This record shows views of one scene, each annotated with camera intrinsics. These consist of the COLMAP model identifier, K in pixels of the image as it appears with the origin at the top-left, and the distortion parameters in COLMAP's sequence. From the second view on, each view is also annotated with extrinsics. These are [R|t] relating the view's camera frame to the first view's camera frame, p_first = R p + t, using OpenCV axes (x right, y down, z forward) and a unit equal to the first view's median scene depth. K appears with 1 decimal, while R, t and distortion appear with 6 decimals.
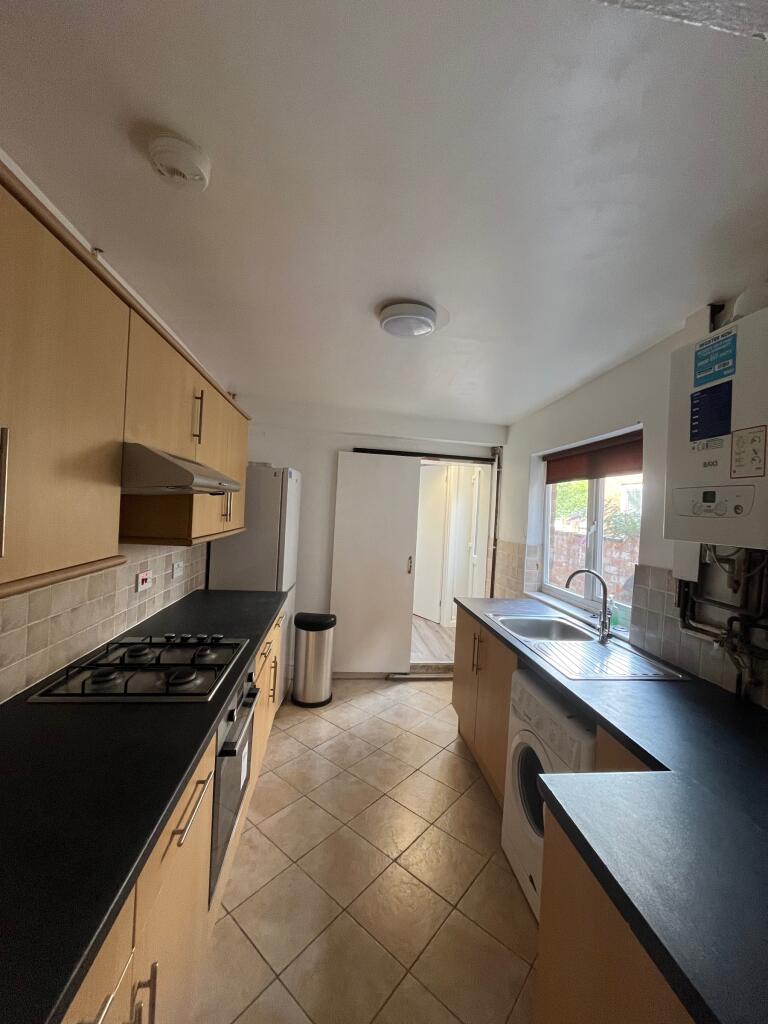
lens RADIAL K [[409.4, 0, 385.0], [0, 409.4, 507.1], [0, 0, 1]] dist [-0.020109, -0.000310]
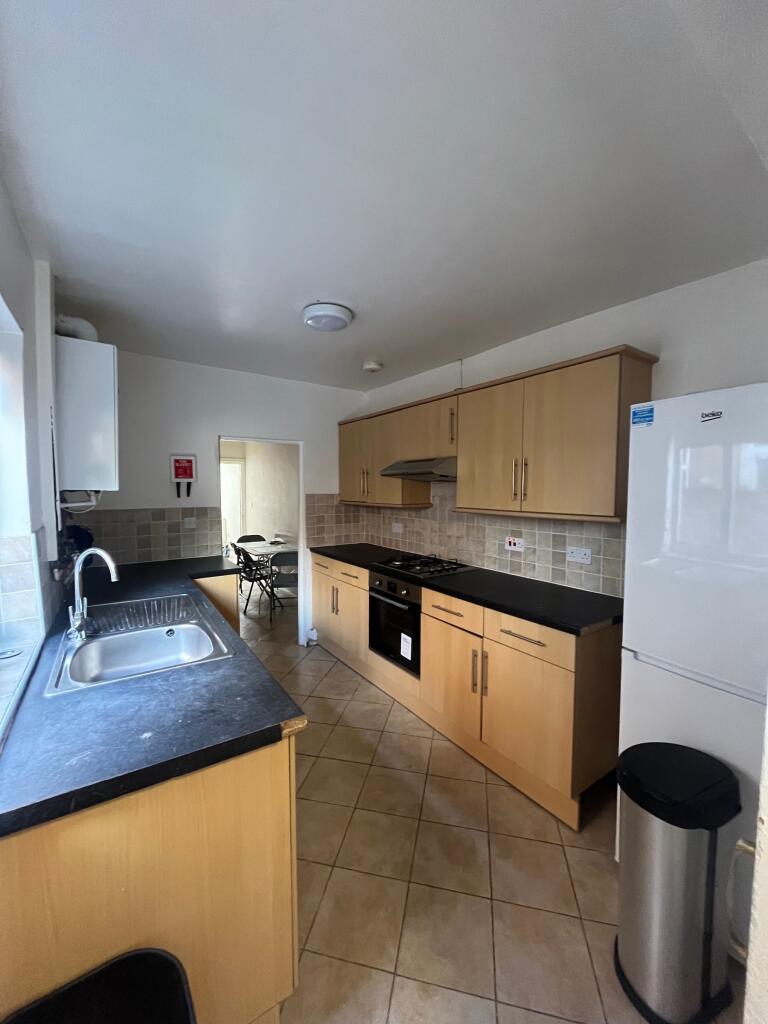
lens RADIAL K [[409.4, 0, 383.0], [0, 409.4, 507.3], [0, 0, 1]] dist [-0.020109, -0.000310]
pose [[-0.886548, -0.024652, -0.461979, 0.345167], [-0.043990, 0.998547, 0.031135, 0.030109], [0.460540, 0.047926, -0.886344, 1.664210]]
